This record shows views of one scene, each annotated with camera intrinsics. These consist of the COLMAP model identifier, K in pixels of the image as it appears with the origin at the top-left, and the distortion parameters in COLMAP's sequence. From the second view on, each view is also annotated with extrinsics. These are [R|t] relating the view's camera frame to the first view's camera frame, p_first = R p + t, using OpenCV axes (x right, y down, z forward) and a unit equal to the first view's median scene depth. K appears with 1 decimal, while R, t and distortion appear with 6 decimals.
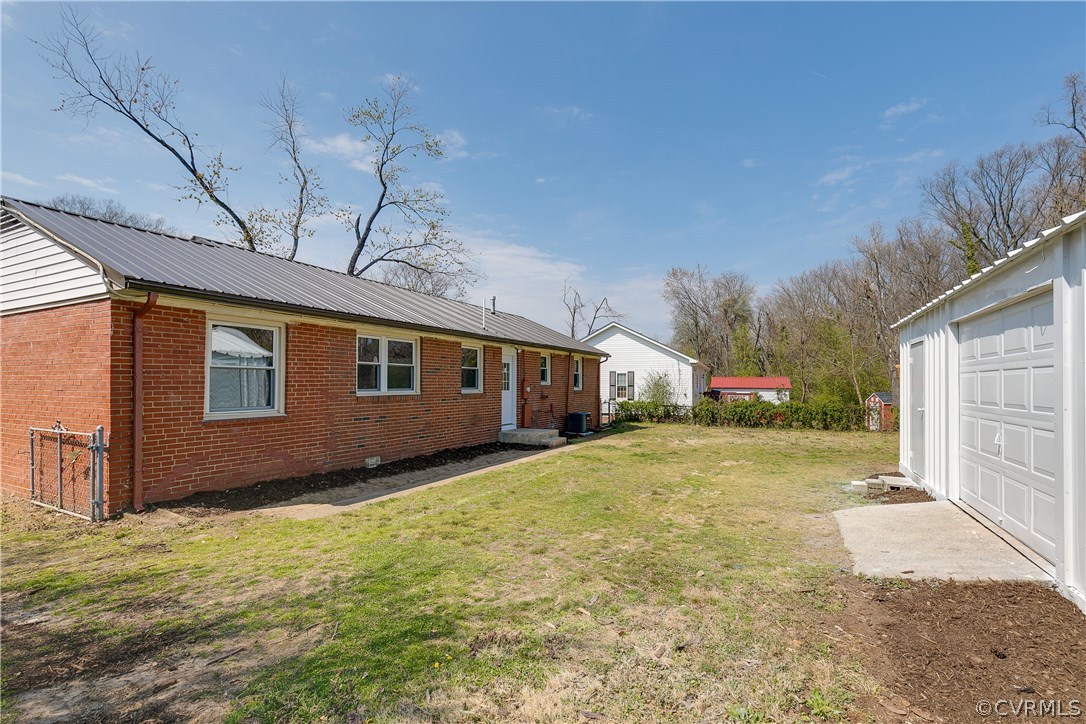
lens RADIAL K [[492.0, 0, 551.8], [0, 492.0, 378.5], [0, 0, 1]] dist [0.009117, -0.001158]
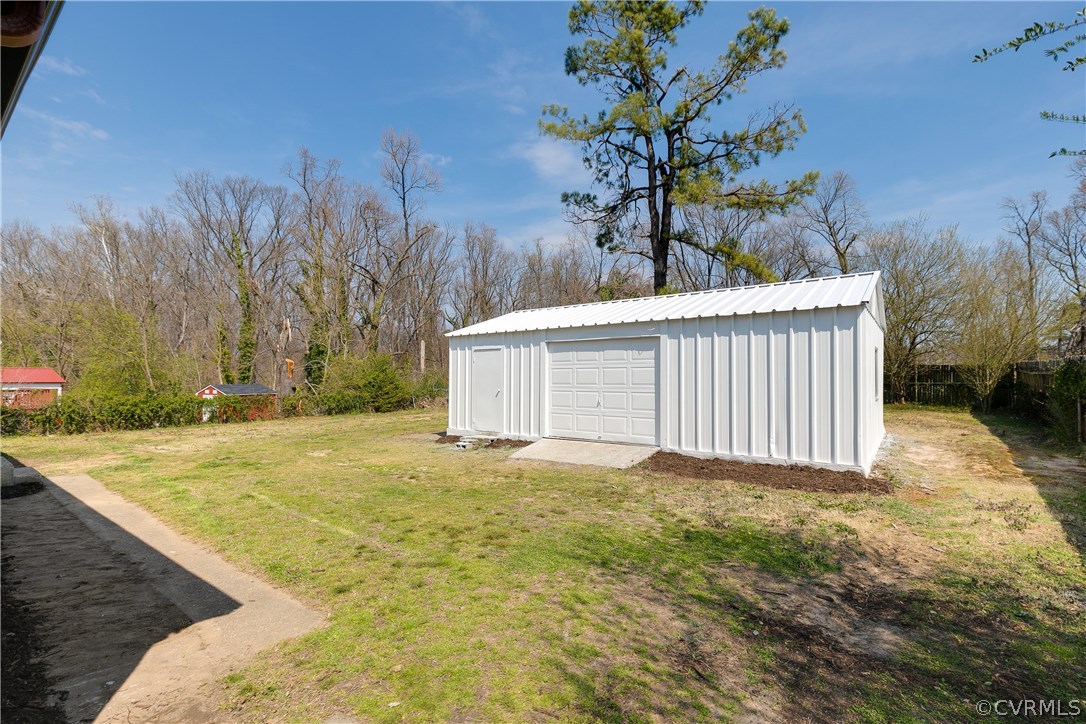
lens RADIAL K [[492.0, 0, 547.5], [0, 492.0, 362.0], [0, 0, 1]] dist [0.009117, -0.001158]
pose [[0.164874, 0.032802, 0.985769, -1.514491], [-0.011320, 0.999444, -0.031363, 0.032242], [-0.986250, -0.005988, 0.165153, 1.037854]]
